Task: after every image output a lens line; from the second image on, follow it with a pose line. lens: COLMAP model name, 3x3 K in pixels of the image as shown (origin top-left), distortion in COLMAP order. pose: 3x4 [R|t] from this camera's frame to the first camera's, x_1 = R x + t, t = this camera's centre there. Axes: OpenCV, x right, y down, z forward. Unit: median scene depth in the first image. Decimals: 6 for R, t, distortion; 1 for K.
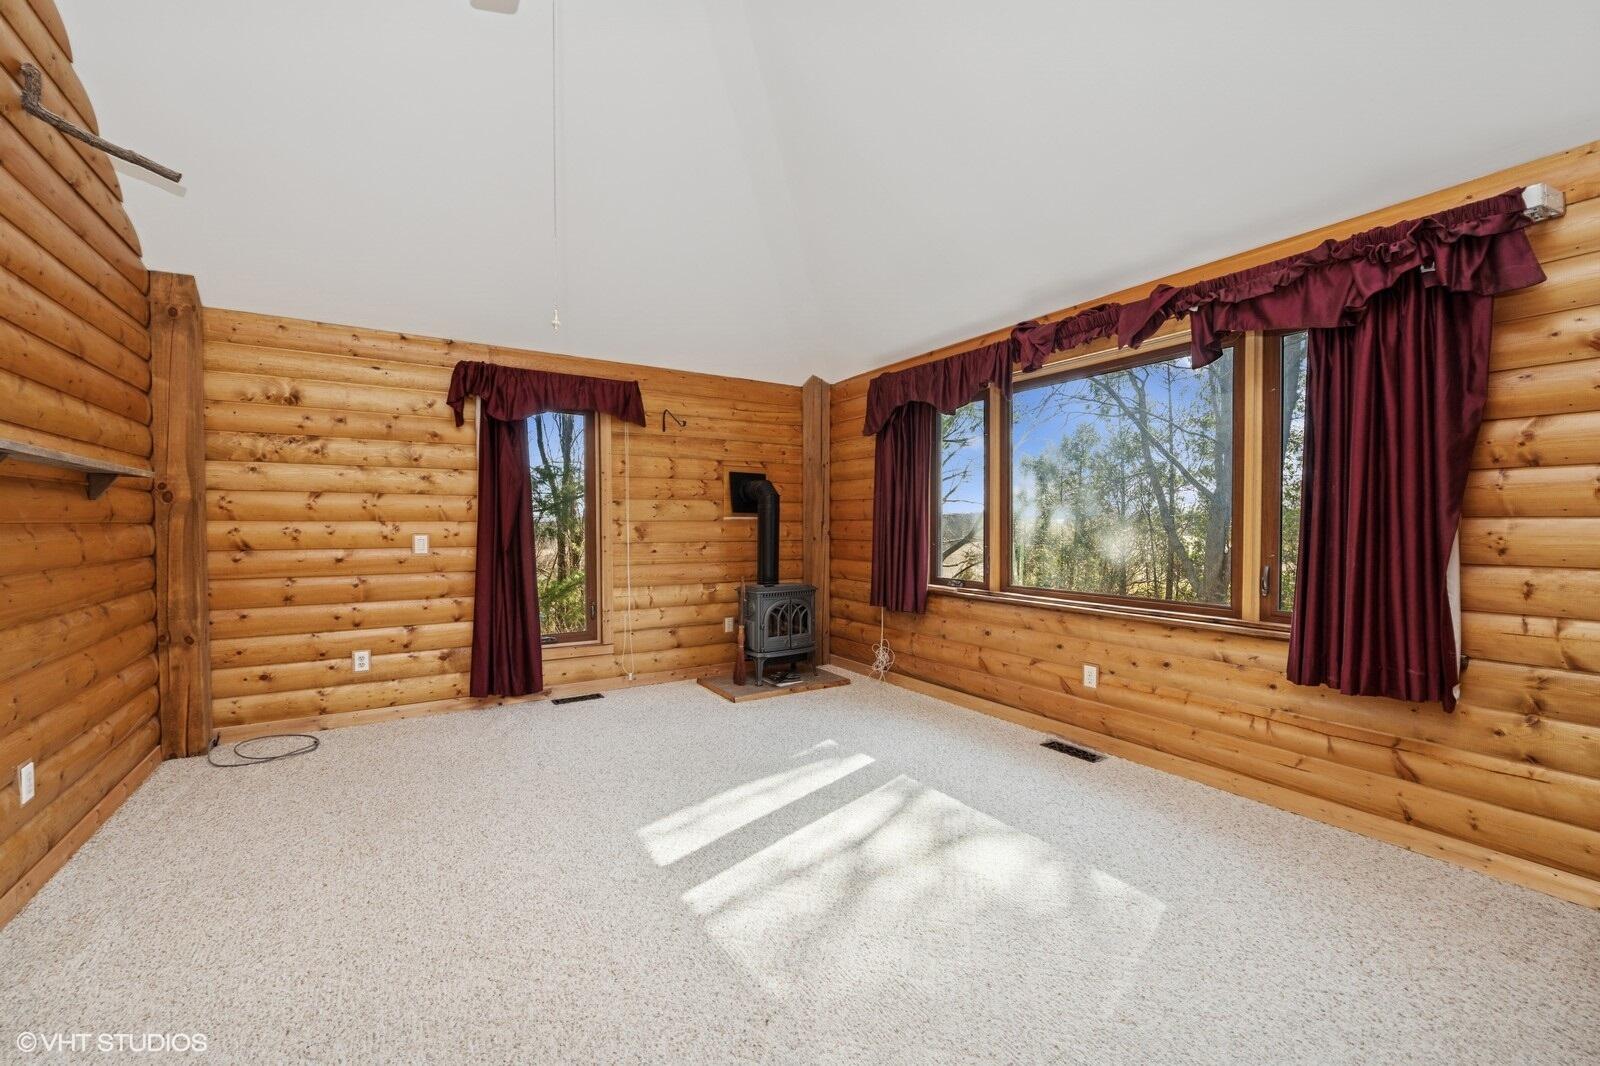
lens RADIAL K [[660.0, 0, 807.0], [0, 660.0, 534.9], [0, 0, 1]] dist [-0.001534, -0.000219]
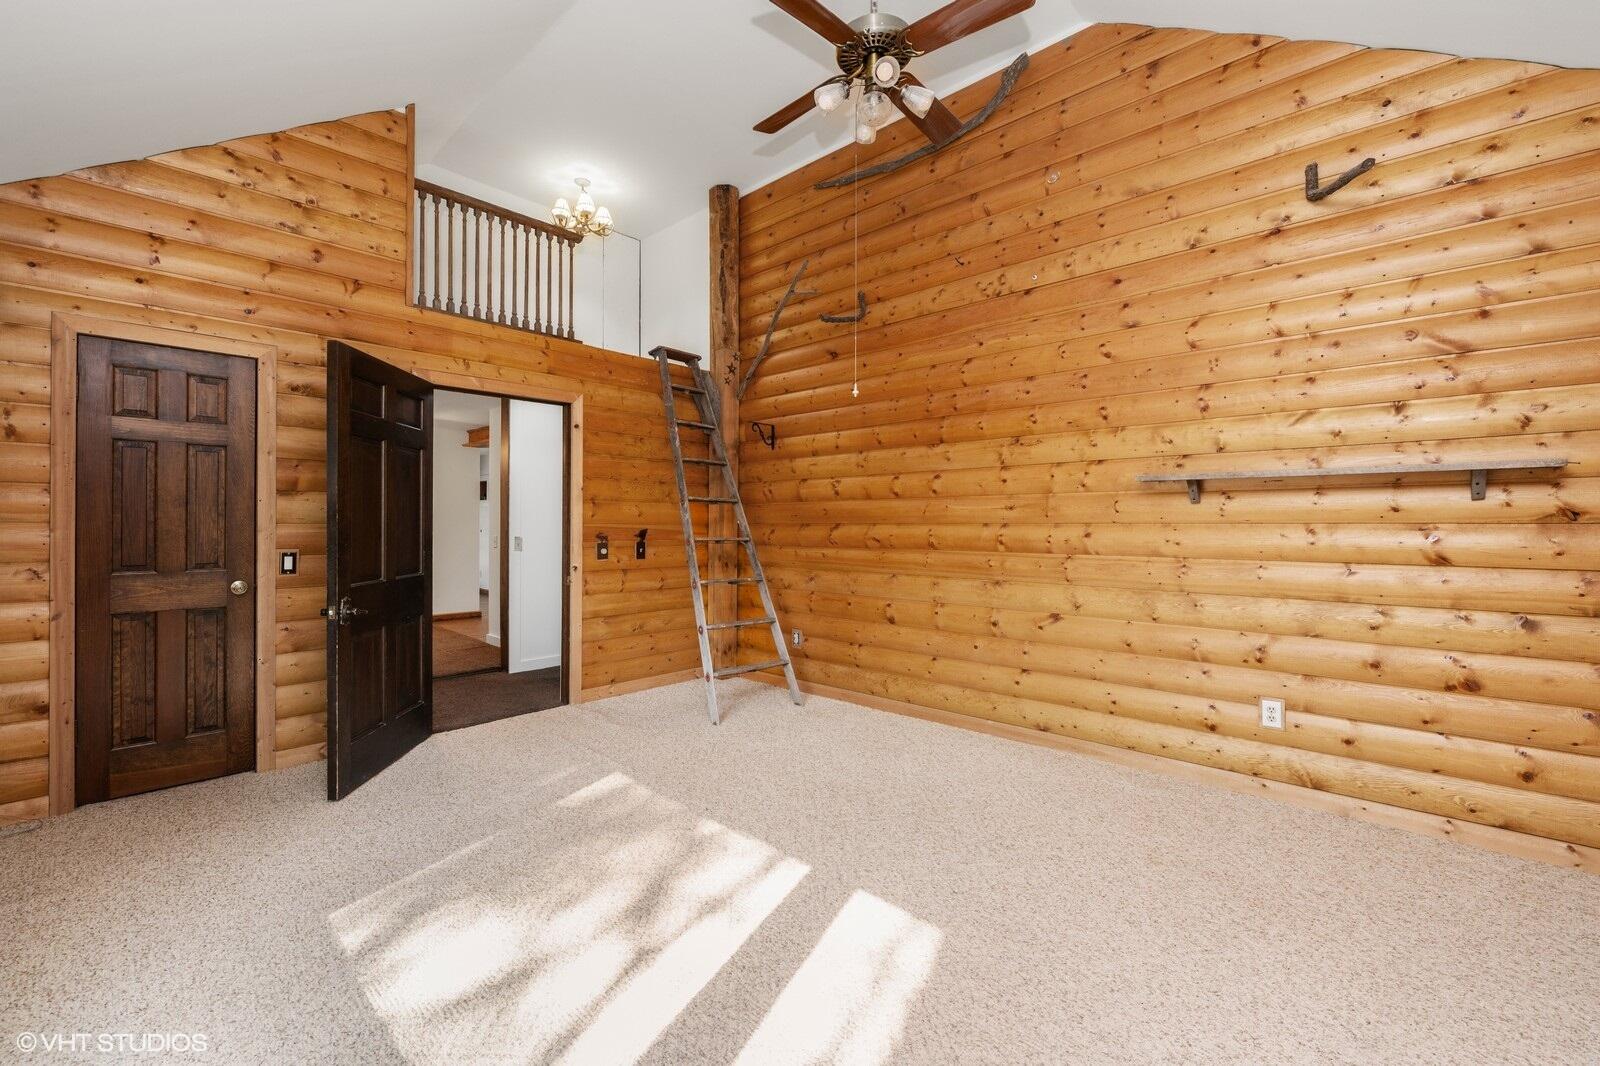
lens RADIAL K [[660.0, 0, 807.0], [0, 660.0, 534.9], [0, 0, 1]] dist [-0.001534, -0.000219]
pose [[-0.965486, -0.001127, -0.260452, 0.098158], [-0.007823, 0.999665, 0.024673, -0.020639], [0.260337, 0.025859, -0.965171, 1.895061]]
